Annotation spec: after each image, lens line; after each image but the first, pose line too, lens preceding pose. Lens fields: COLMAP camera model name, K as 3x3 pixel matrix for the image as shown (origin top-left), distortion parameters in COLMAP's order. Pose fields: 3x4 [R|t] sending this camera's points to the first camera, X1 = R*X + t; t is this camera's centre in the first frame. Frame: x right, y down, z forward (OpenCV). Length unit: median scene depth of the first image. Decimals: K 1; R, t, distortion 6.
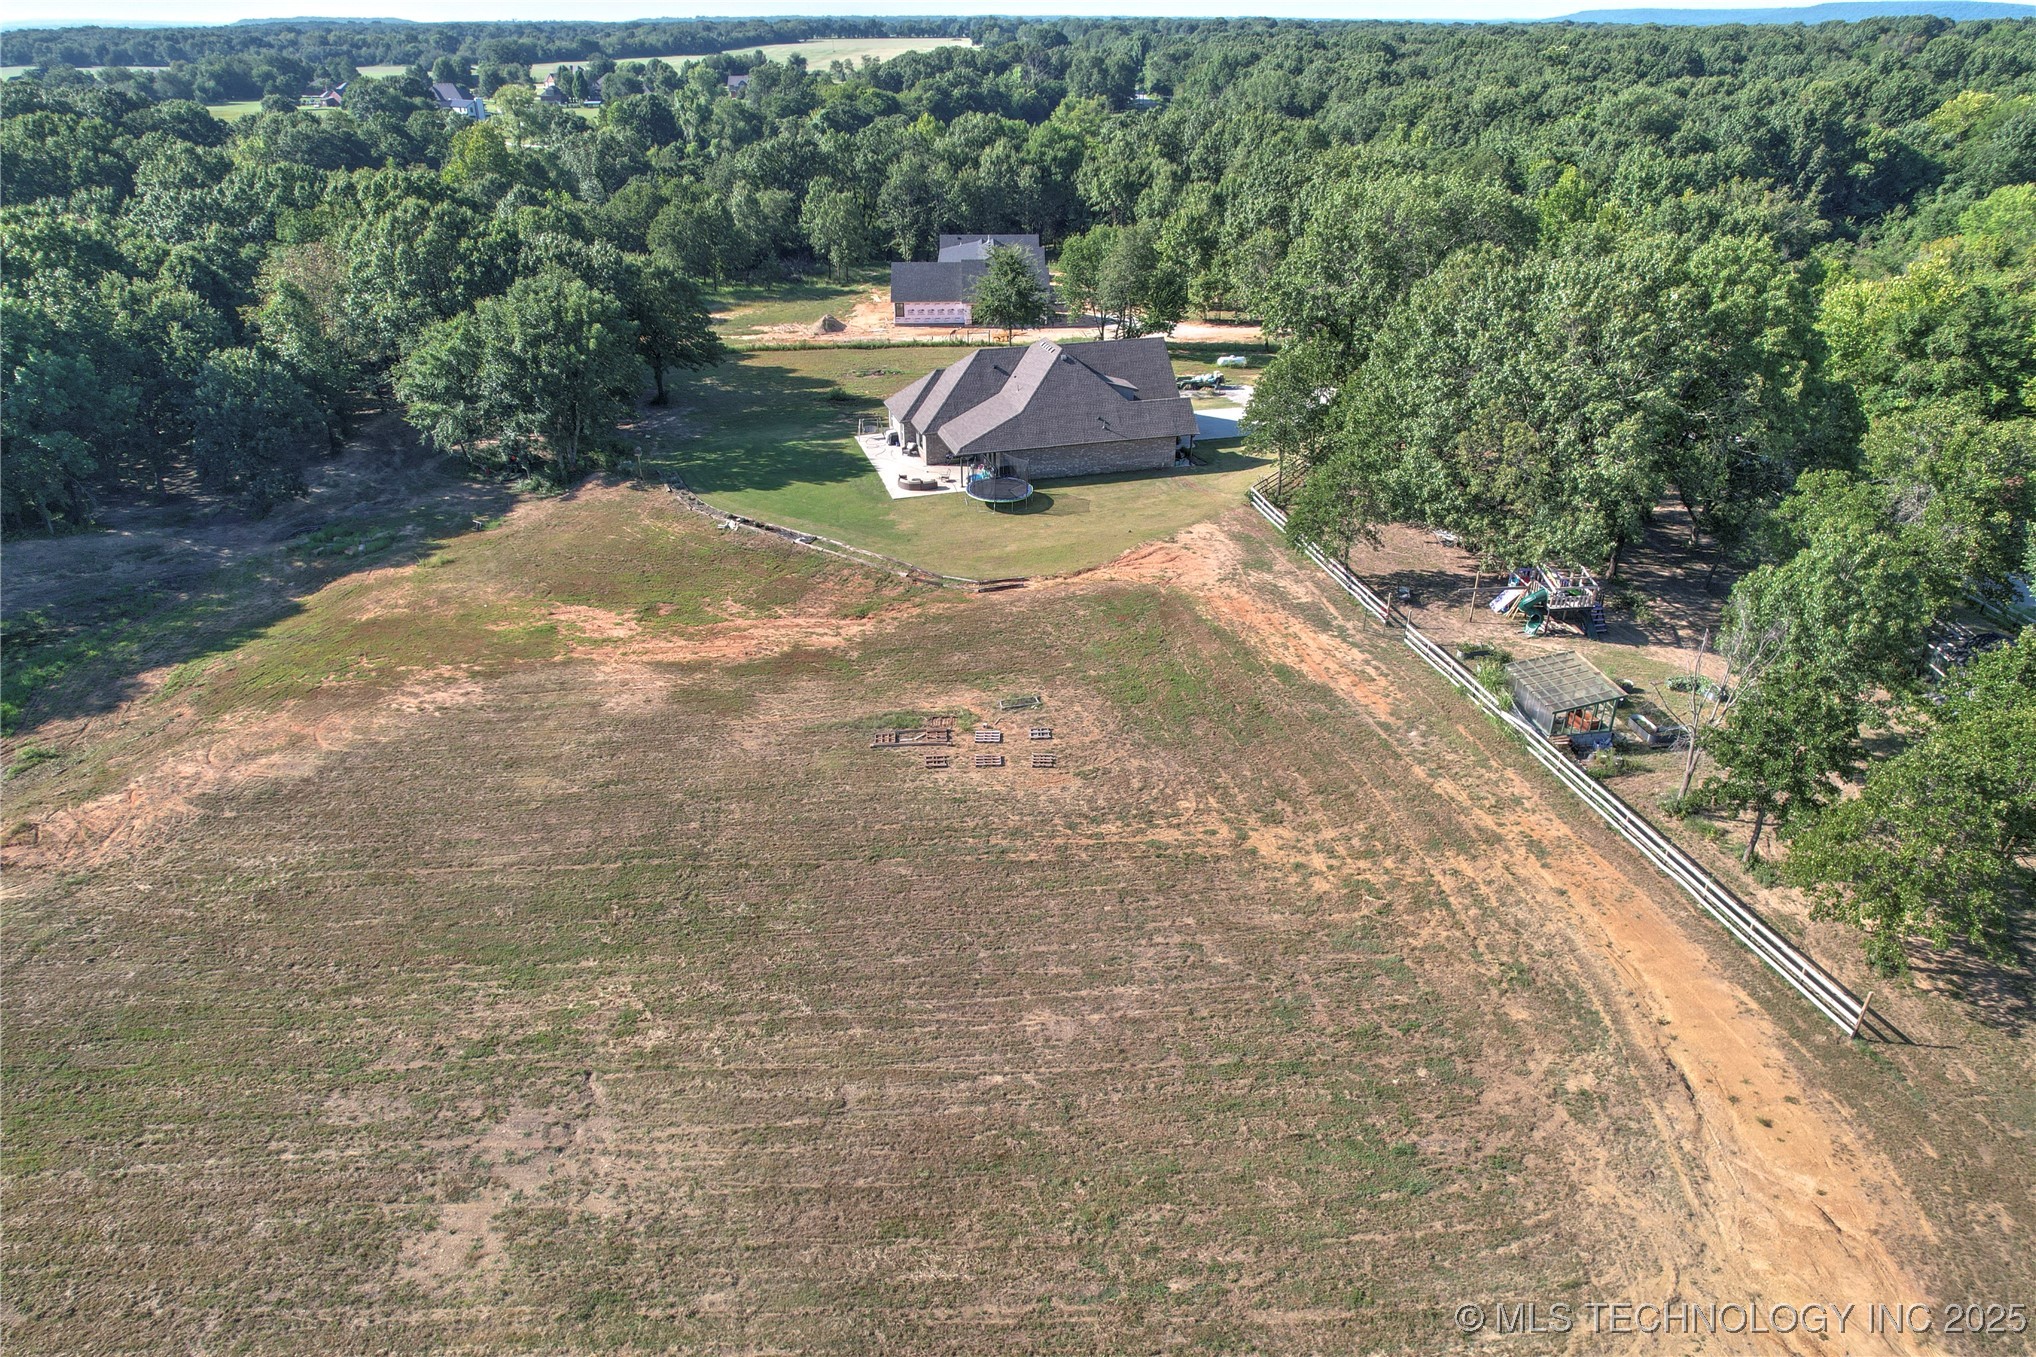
lens RADIAL K [[1298.9, 0, 1005.2], [0, 1298.9, 672.1], [0, 0, 1]] dist [-0.046222, 0.033314]
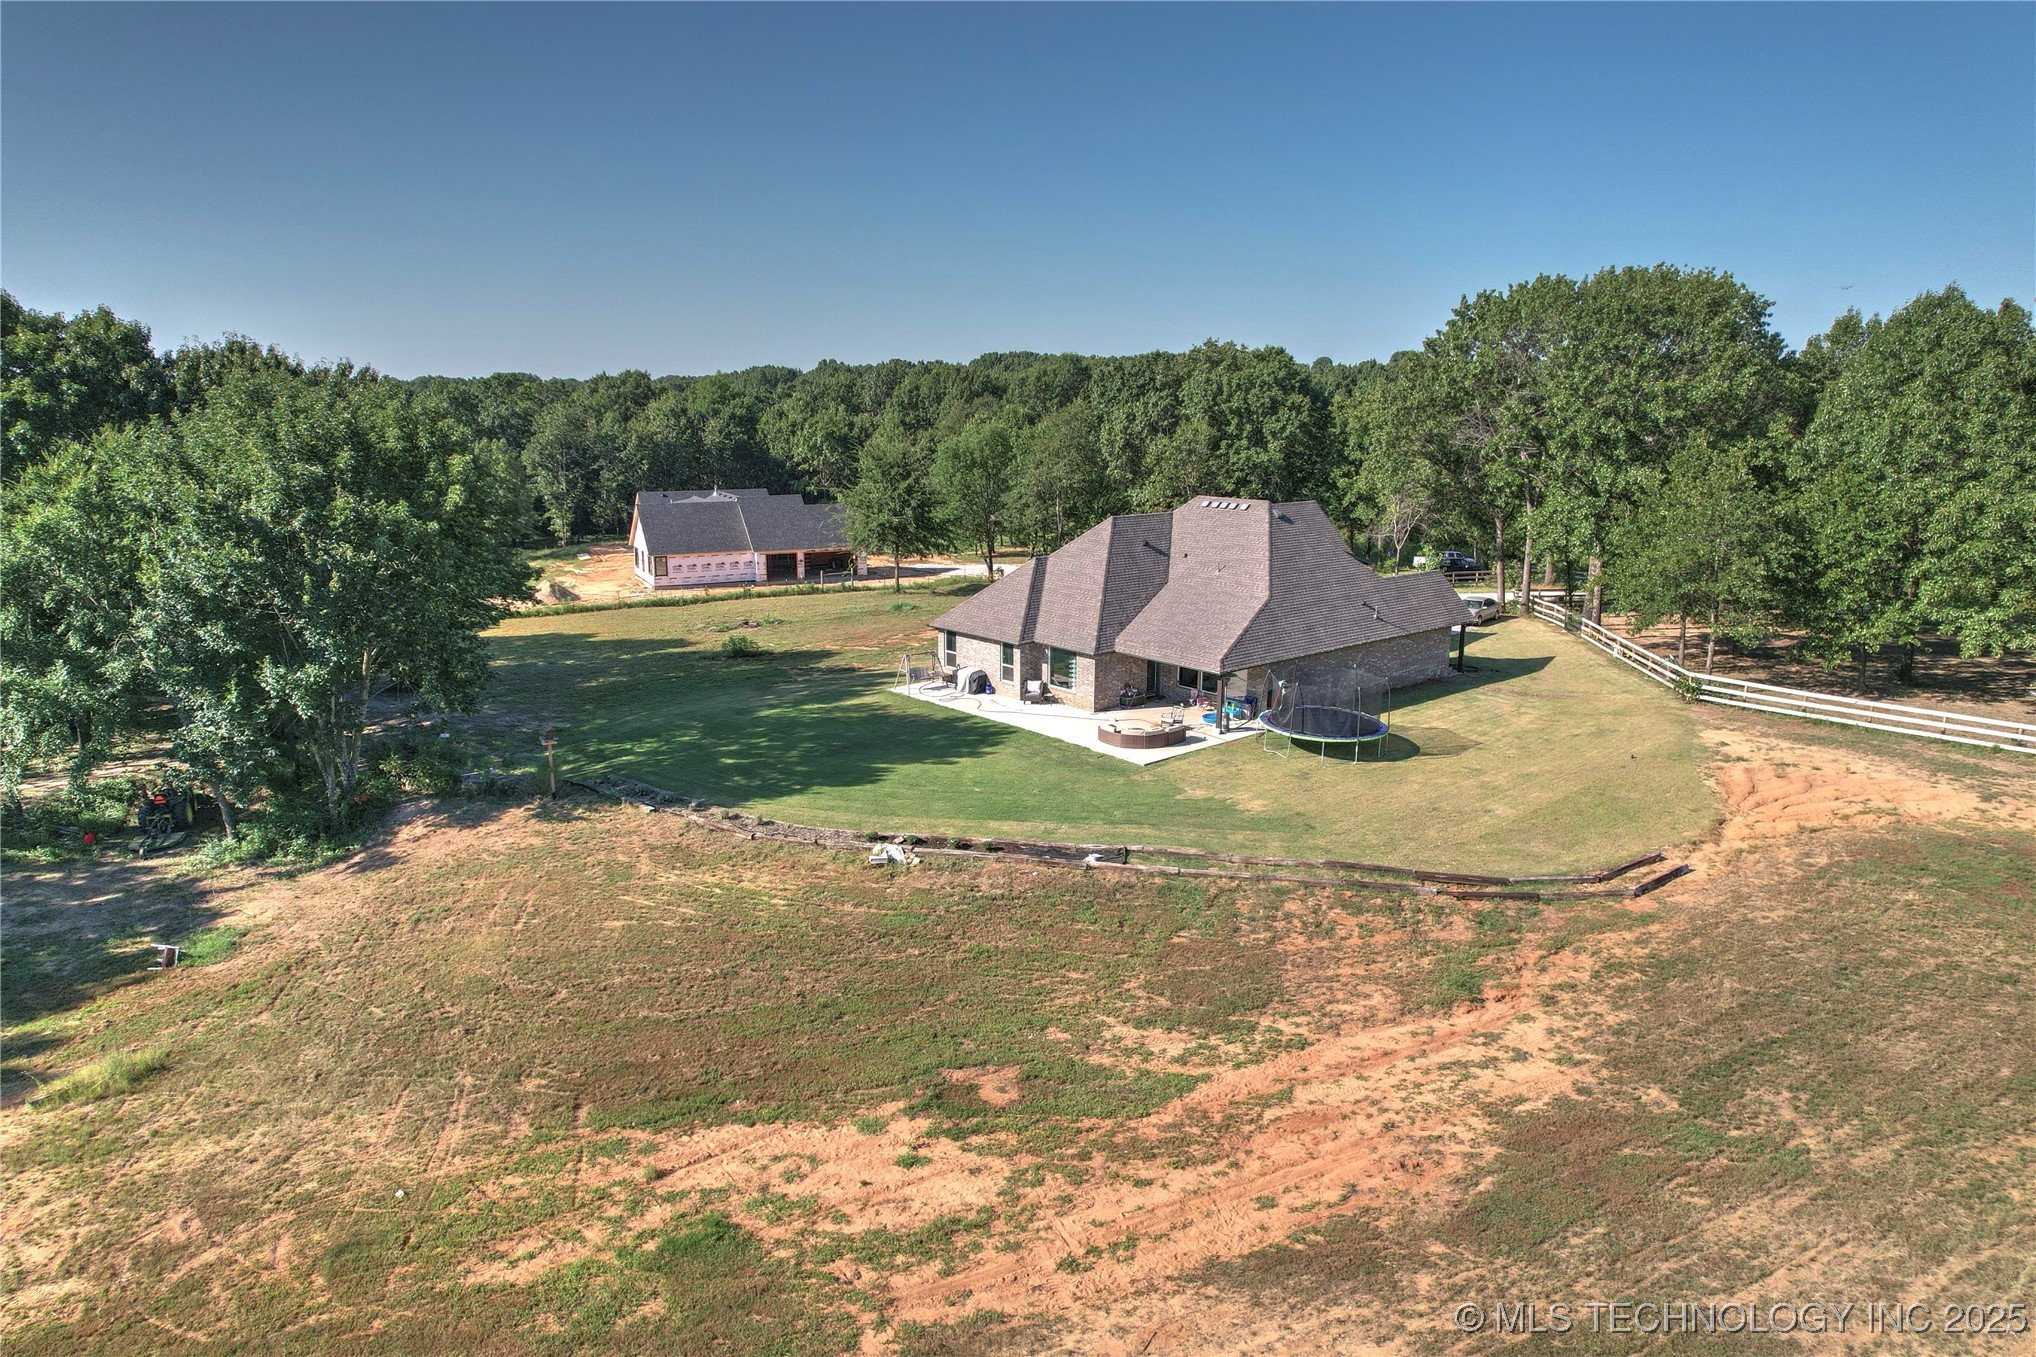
lens RADIAL K [[1298.9, 0, 1016.6], [0, 1298.9, 679.9], [0, 0, 1]] dist [-0.046222, 0.033314]
pose [[0.906599, -0.082655, 0.413820, -0.232420], [0.184956, 0.959252, -0.213606, -0.046286], [-0.379302, 0.270193, 0.884944, 0.389617]]
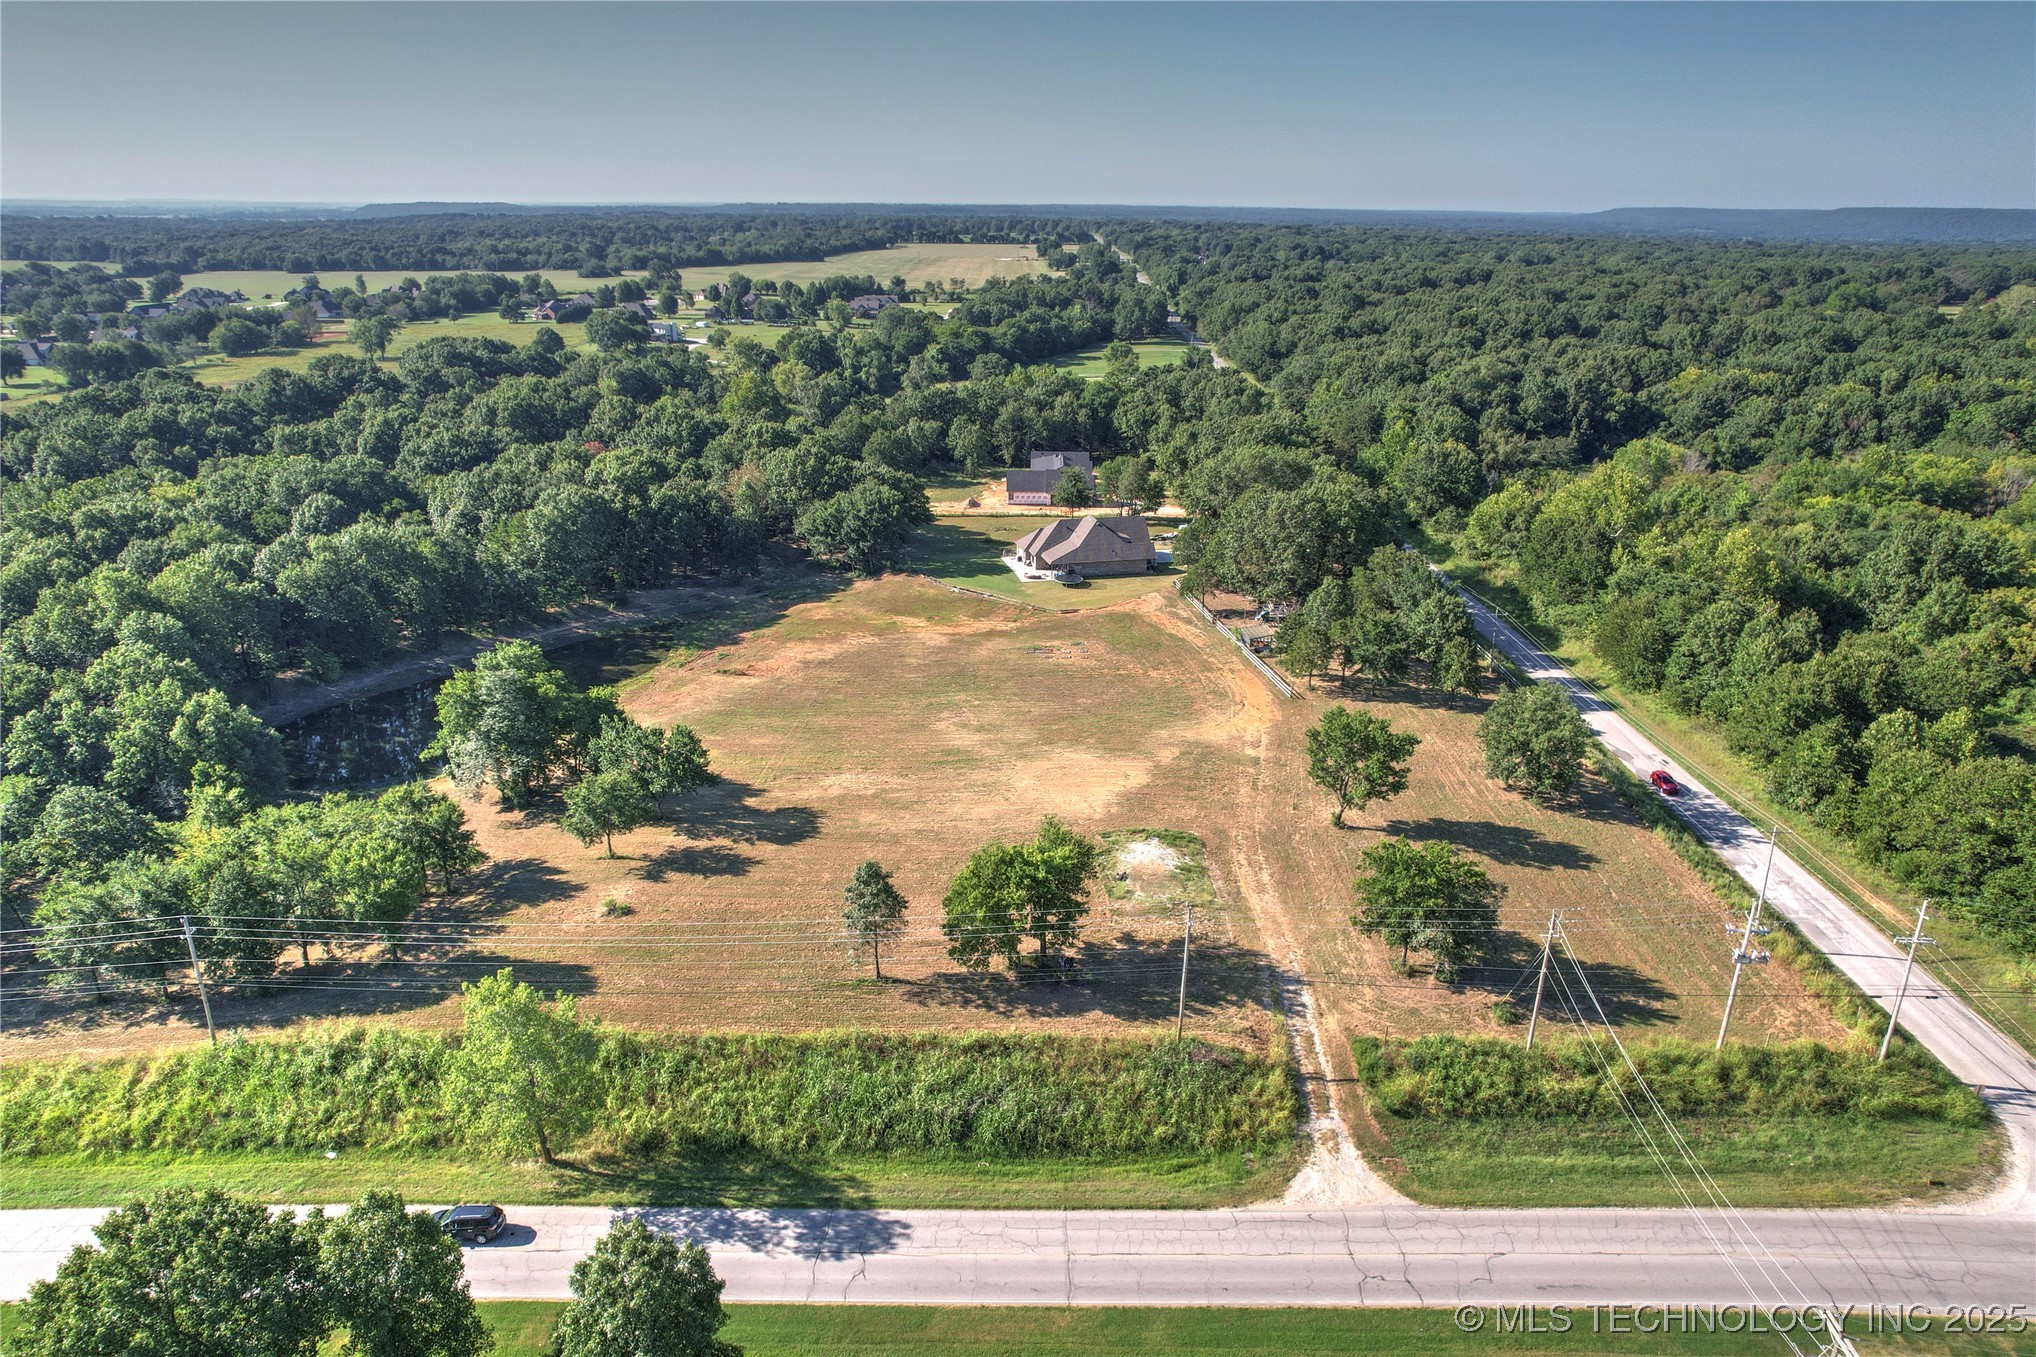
lens RADIAL K [[1298.9, 0, 1026.4], [0, 1298.9, 683.2], [0, 0, 1]] dist [-0.046222, 0.033314]
pose [[0.999492, 0.023699, -0.021308, -0.017844], [-0.025976, 0.993162, -0.113820, 0.216181], [0.018465, 0.114316, 0.993273, -0.896257]]
